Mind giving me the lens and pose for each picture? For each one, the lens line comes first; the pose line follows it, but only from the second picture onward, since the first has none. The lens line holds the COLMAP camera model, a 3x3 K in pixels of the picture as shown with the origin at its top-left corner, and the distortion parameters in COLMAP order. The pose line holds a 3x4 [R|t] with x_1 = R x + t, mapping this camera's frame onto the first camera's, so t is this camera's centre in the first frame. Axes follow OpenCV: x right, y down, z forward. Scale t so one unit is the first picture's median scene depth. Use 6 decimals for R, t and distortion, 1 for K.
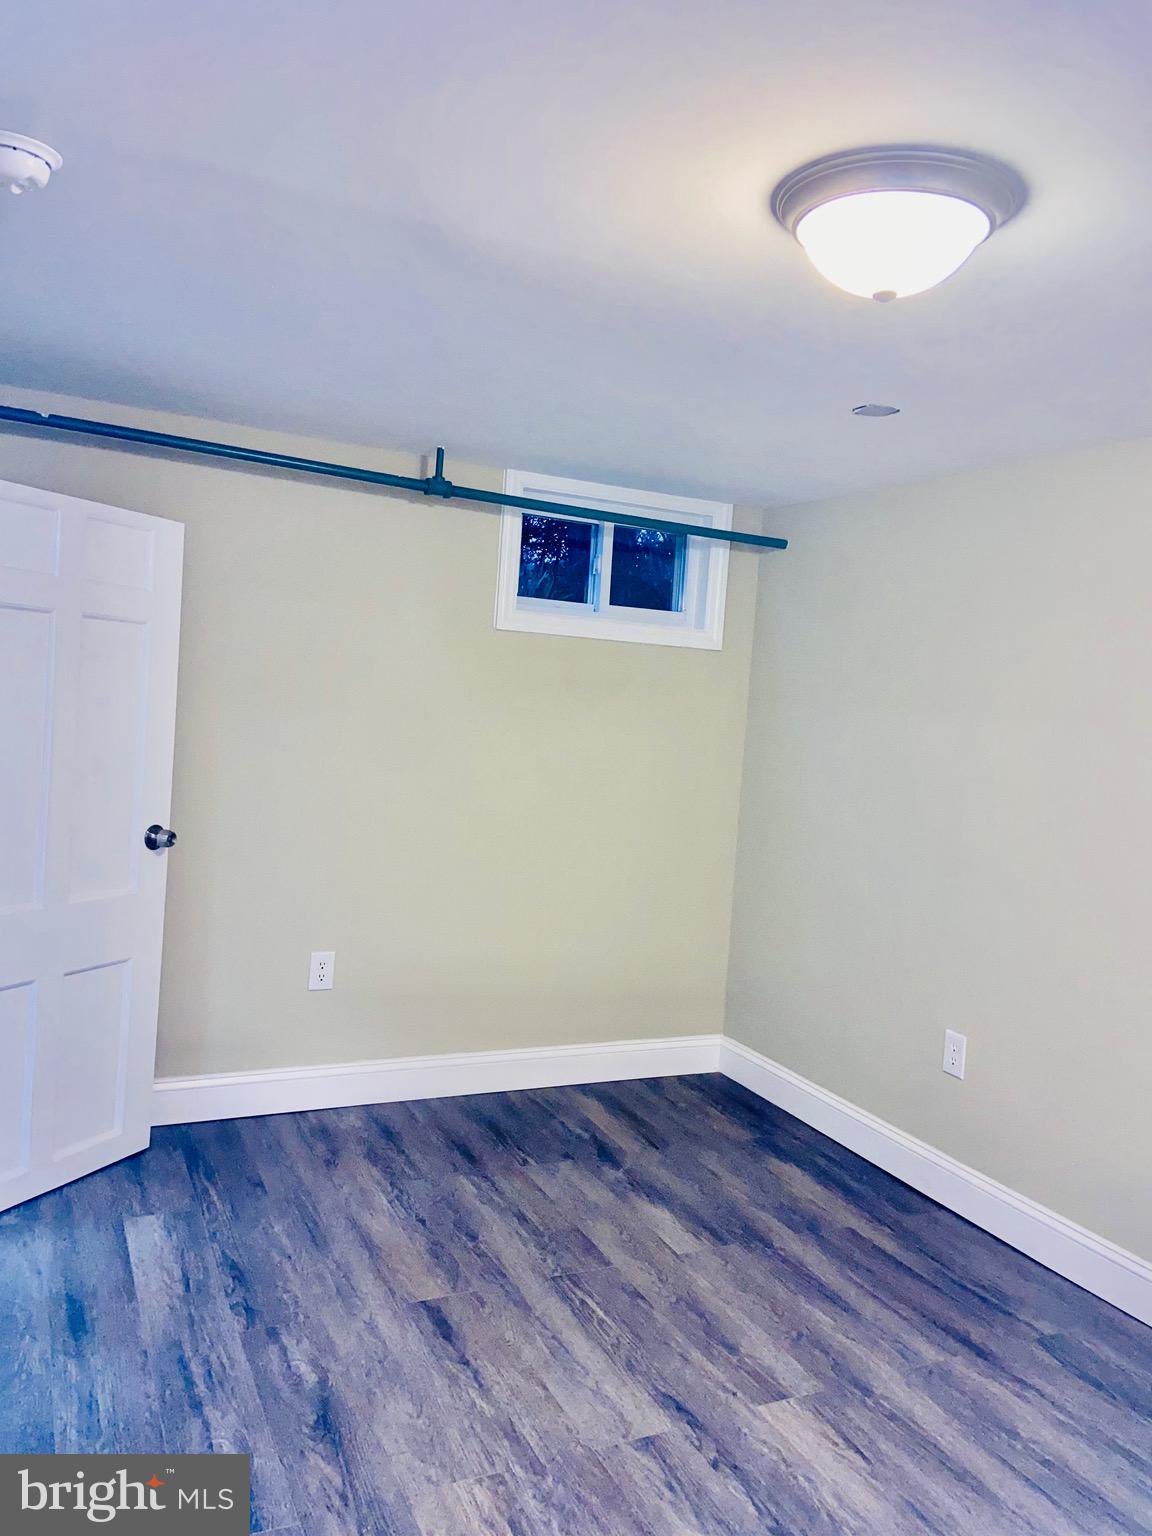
lens RADIAL K [[1152.6, 0, 580.3], [0, 1152.6, 741.3], [0, 0, 1]] dist [0.122813, -0.159966]
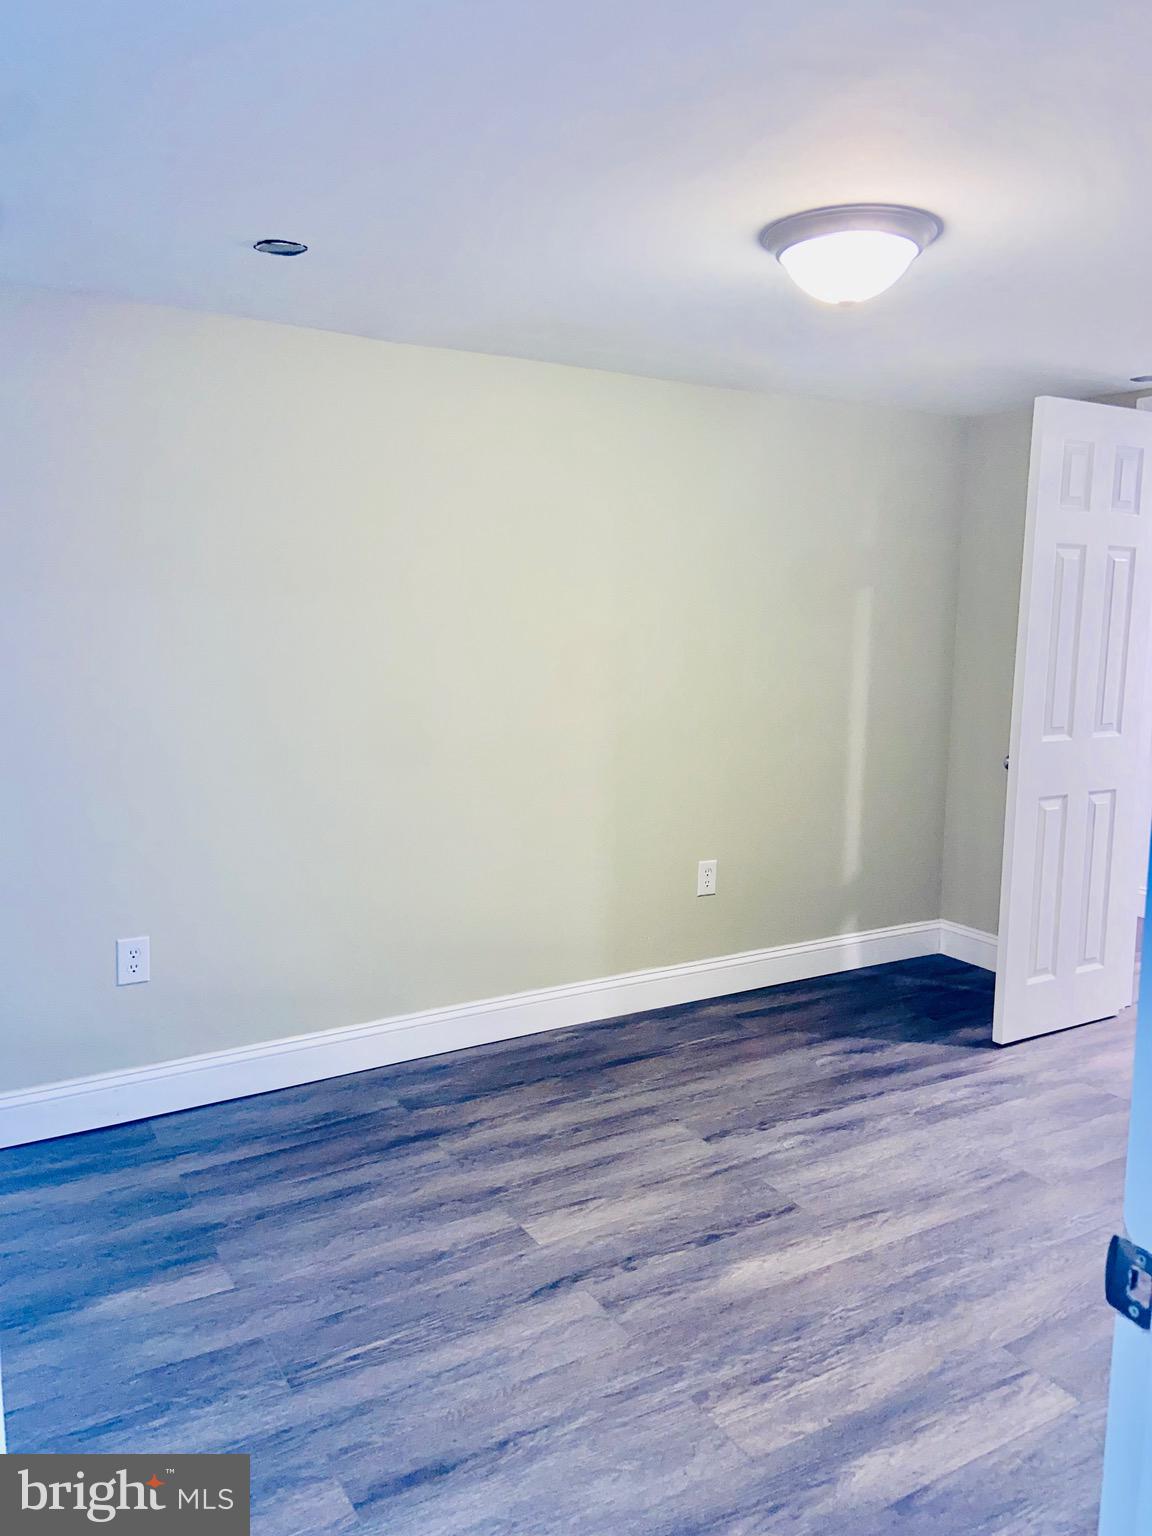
lens RADIAL K [[1152.6, 0, 580.3], [0, 1152.6, 741.3], [0, 0, 1]] dist [0.122813, -0.159966]
pose [[-0.083593, -0.190703, 0.978082, -0.763589], [0.019906, 0.981002, 0.192973, -0.096446], [-0.996301, 0.035601, -0.078209, 0.945425]]
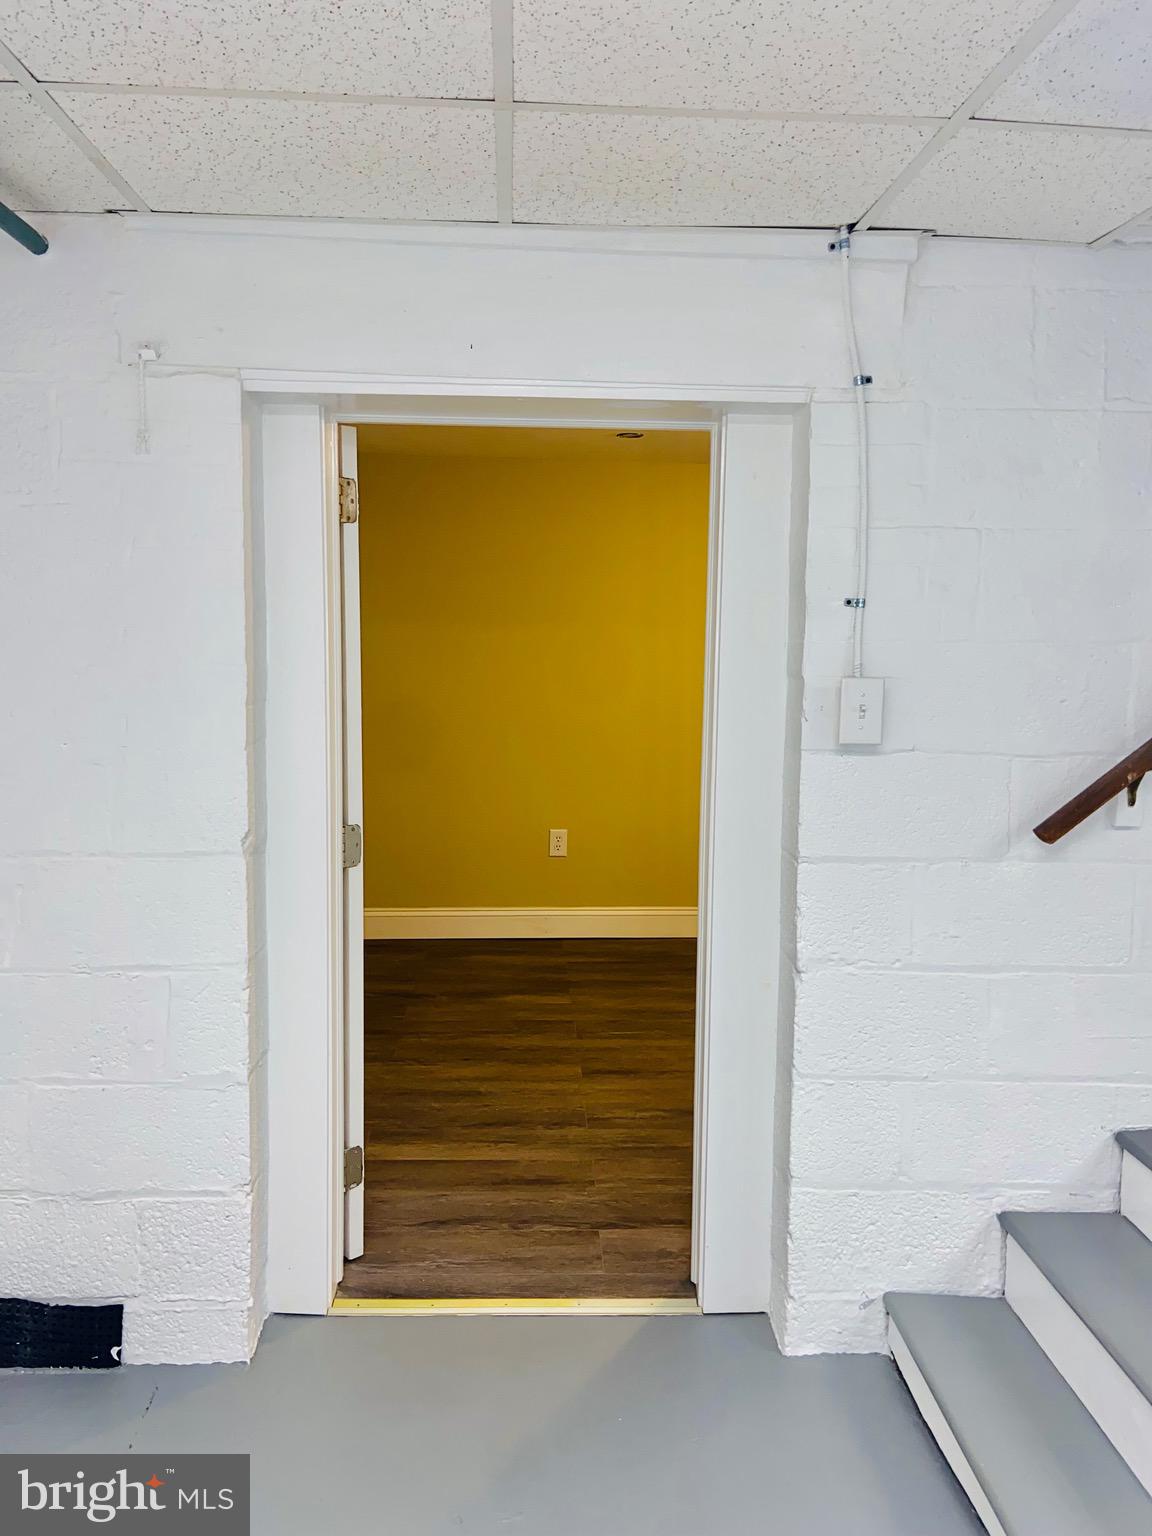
lens RADIAL K [[1152.6, 0, 580.3], [0, 1152.6, 741.3], [0, 0, 1]] dist [0.122813, -0.159966]
pose [[0.393384, -0.153684, 0.906438, -1.379963], [0.050786, 0.988057, 0.145482, -0.118735], [-0.917971, -0.011195, 0.396490, 0.479430]]
